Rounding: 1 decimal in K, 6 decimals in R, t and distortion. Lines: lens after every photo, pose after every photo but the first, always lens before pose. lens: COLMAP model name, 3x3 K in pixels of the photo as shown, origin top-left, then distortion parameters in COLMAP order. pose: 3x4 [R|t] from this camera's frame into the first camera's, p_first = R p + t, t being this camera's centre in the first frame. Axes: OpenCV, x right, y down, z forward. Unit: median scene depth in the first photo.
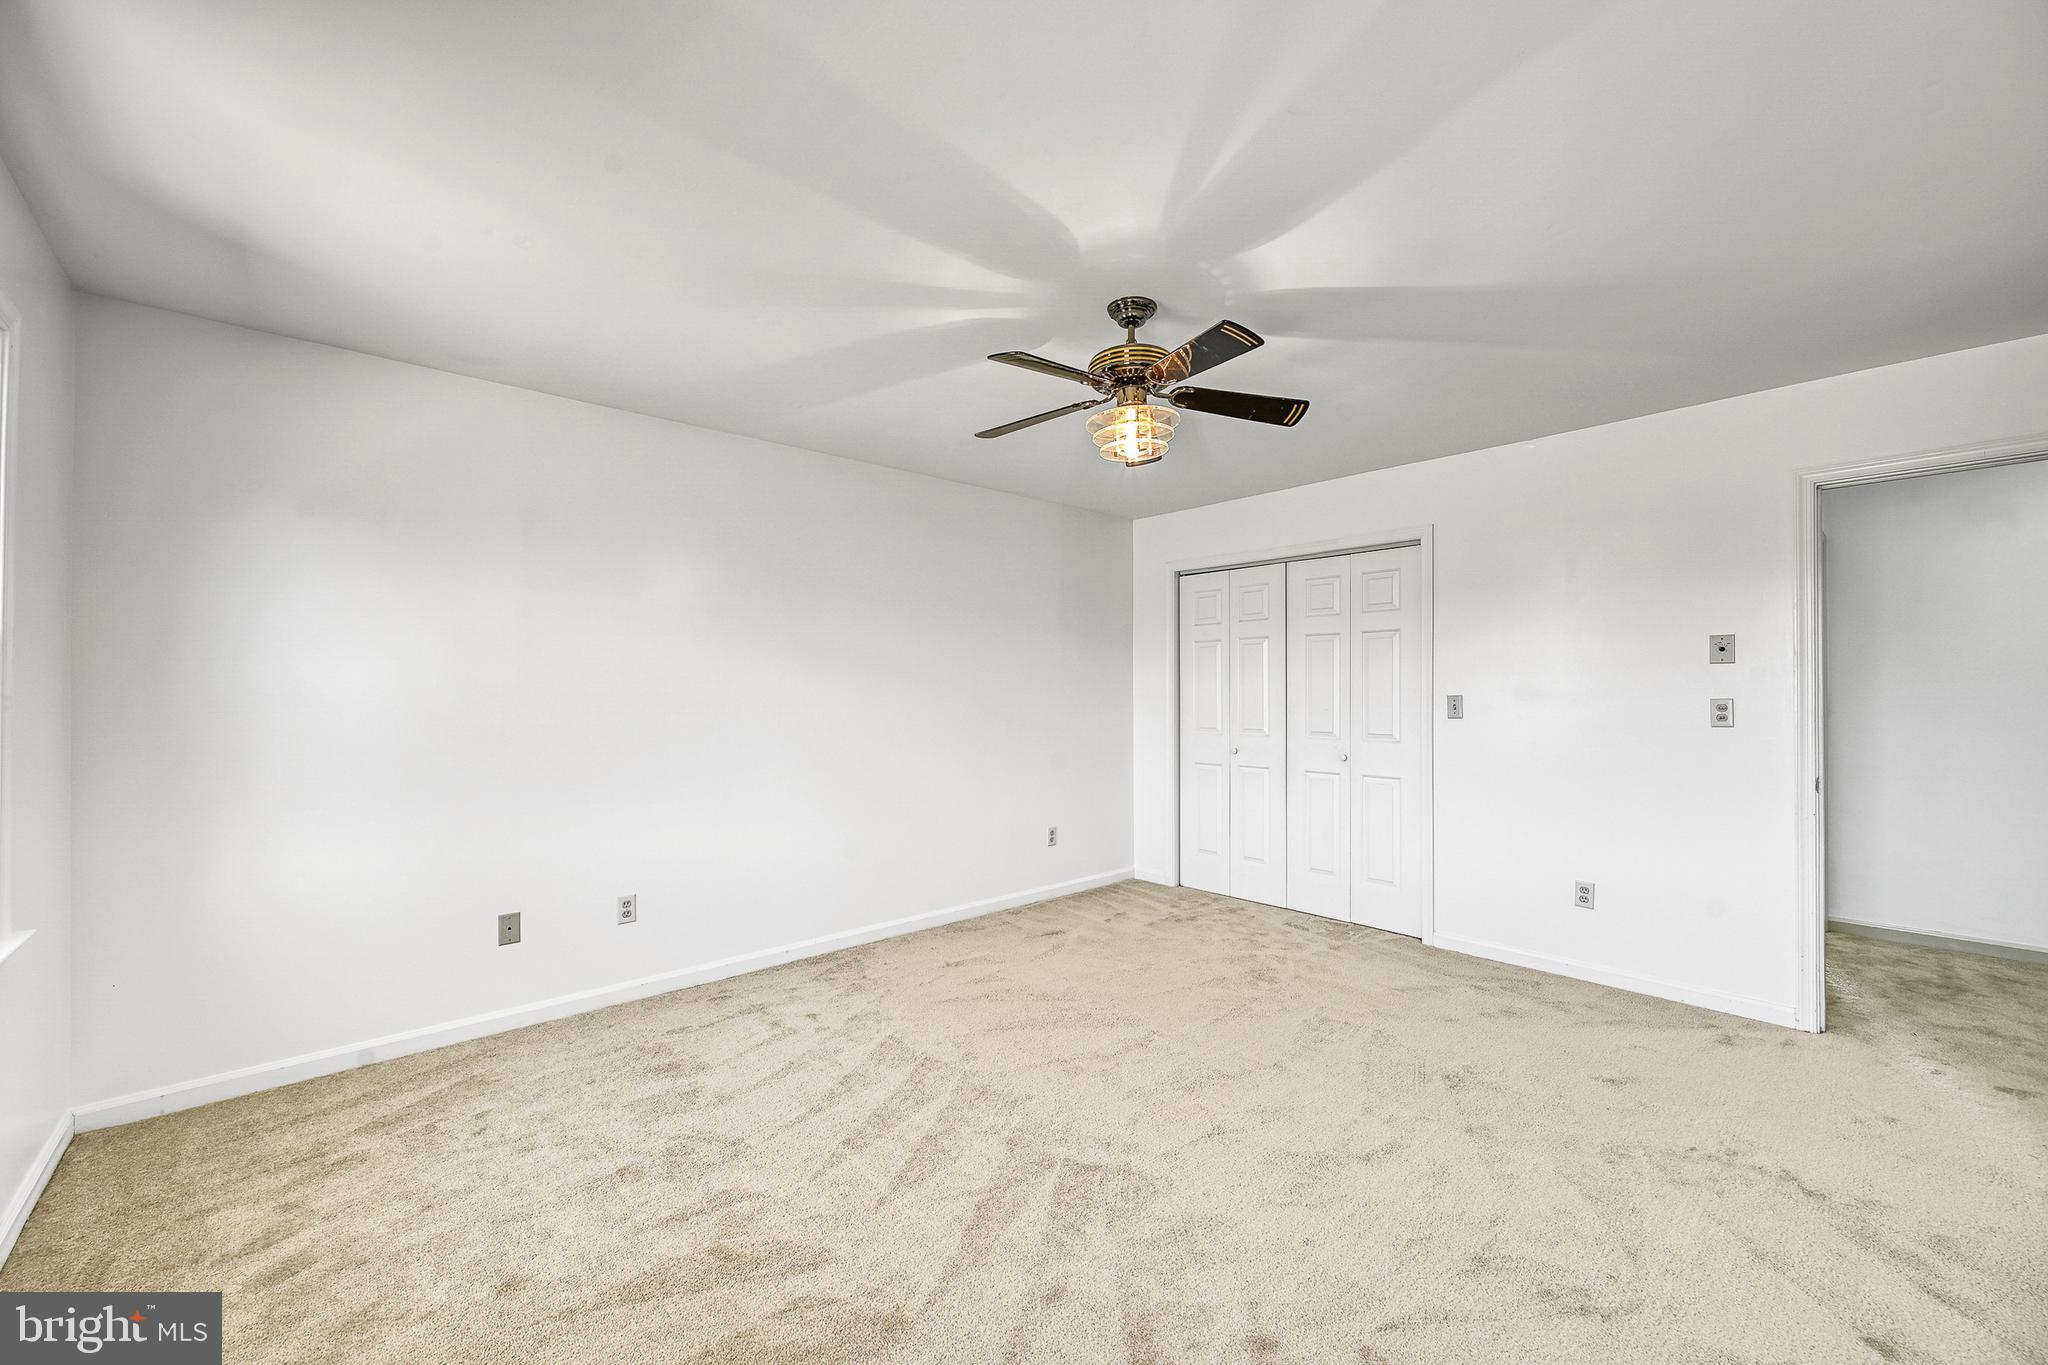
lens RADIAL K [[806.9, 0, 1017.8], [0, 806.9, 688.0], [0, 0, 1]] dist [-0.010876, -0.000207]
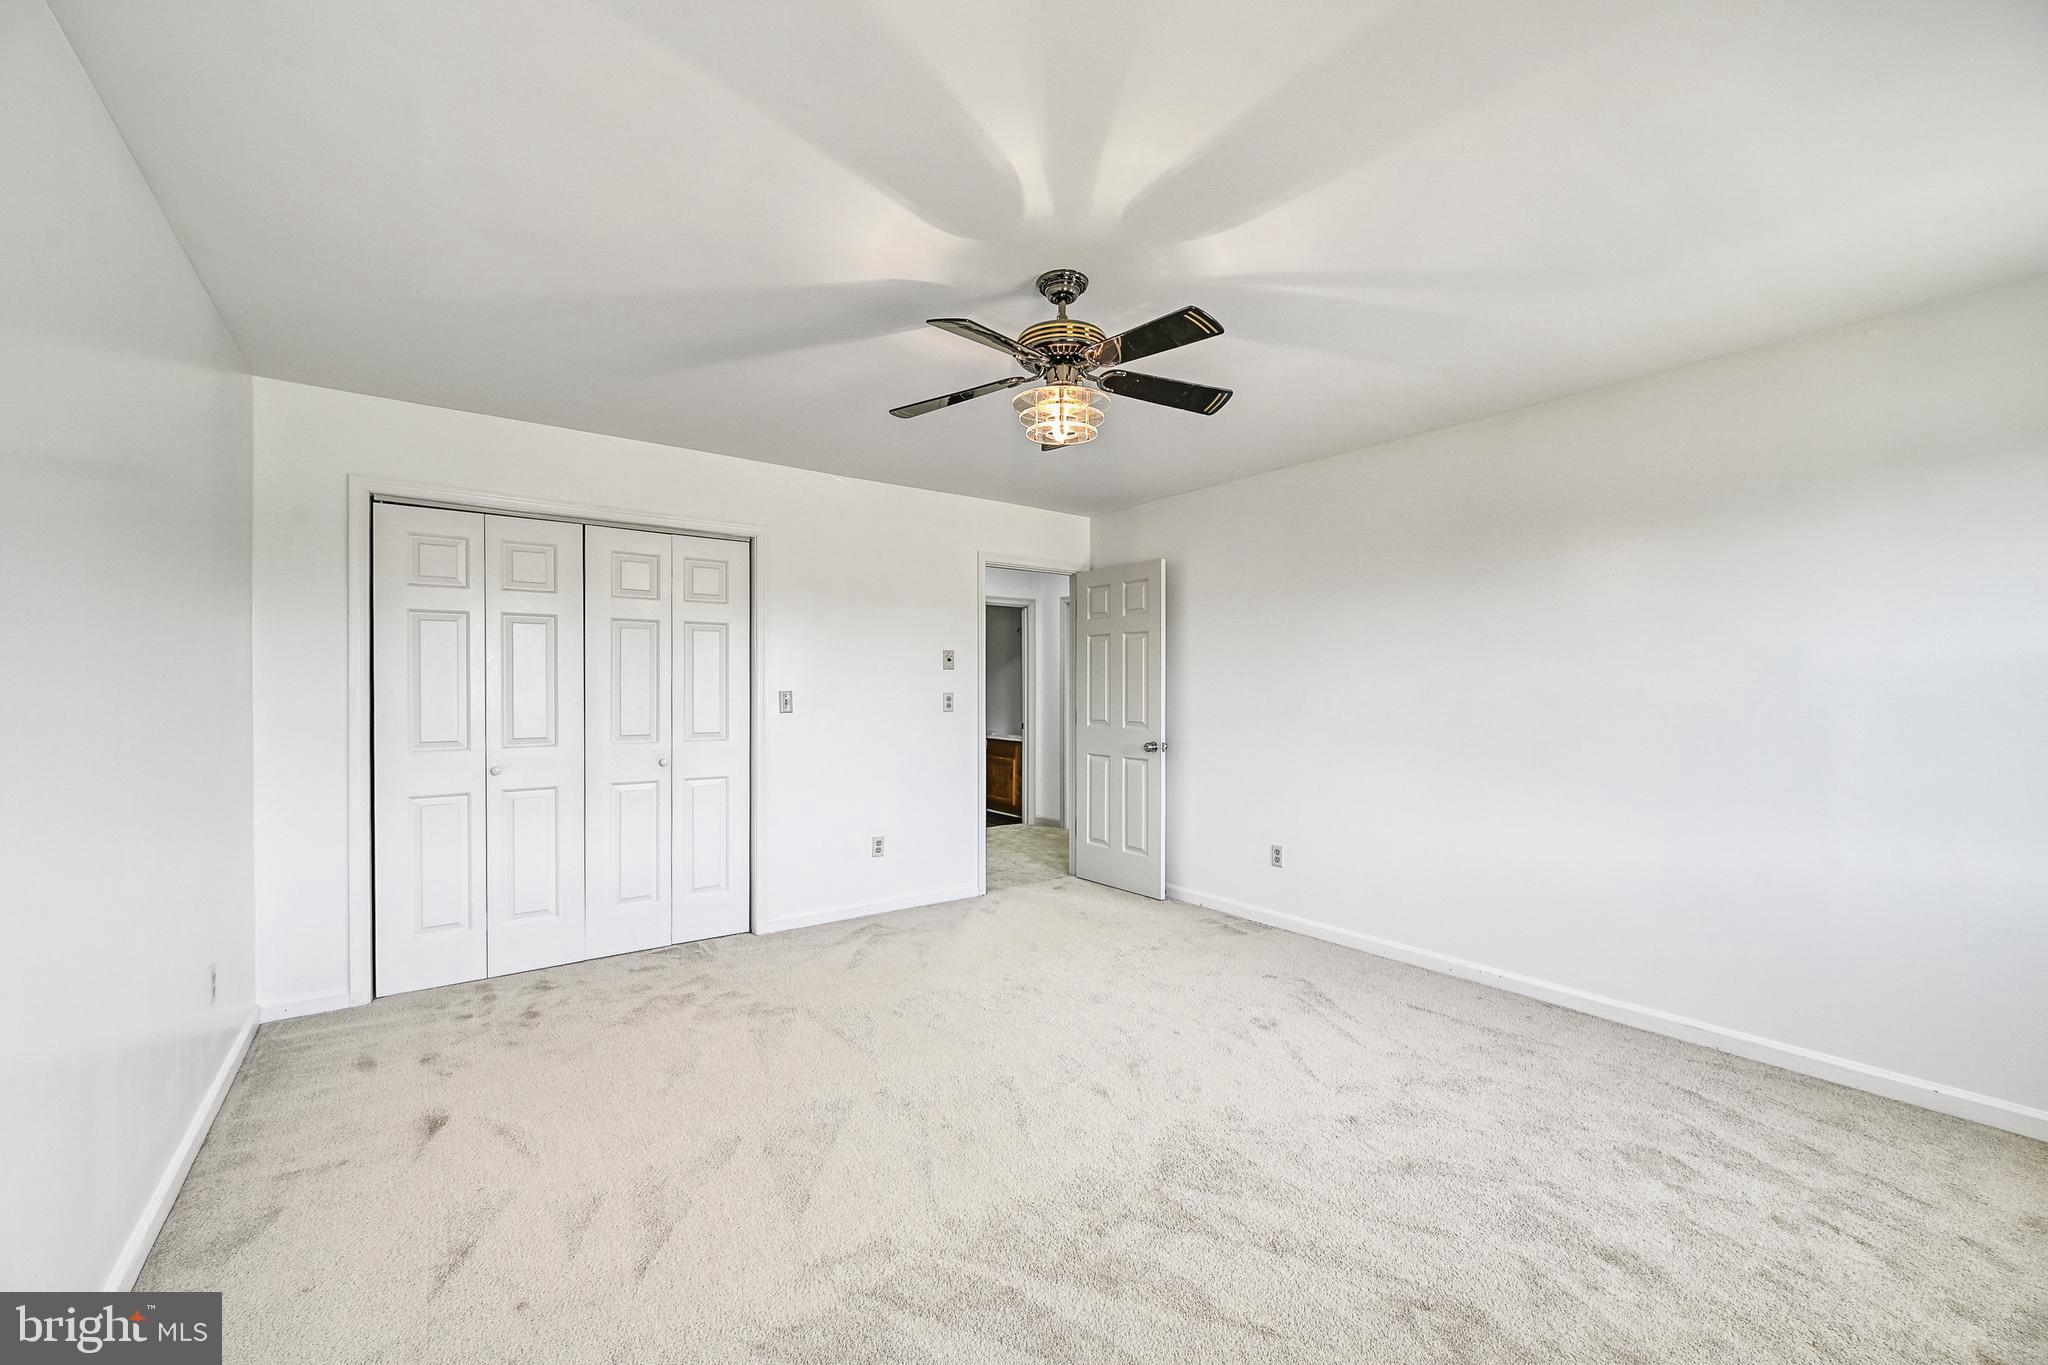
lens RADIAL K [[806.9, 0, 1022.9], [0, 806.9, 688.6], [0, 0, 1]] dist [-0.010876, -0.000207]
pose [[0.075685, 0.000575, 0.997132, -0.492738], [-0.005712, 0.999984, -0.000143, 0.003813], [-0.997115, -0.005684, 0.075687, 0.592242]]
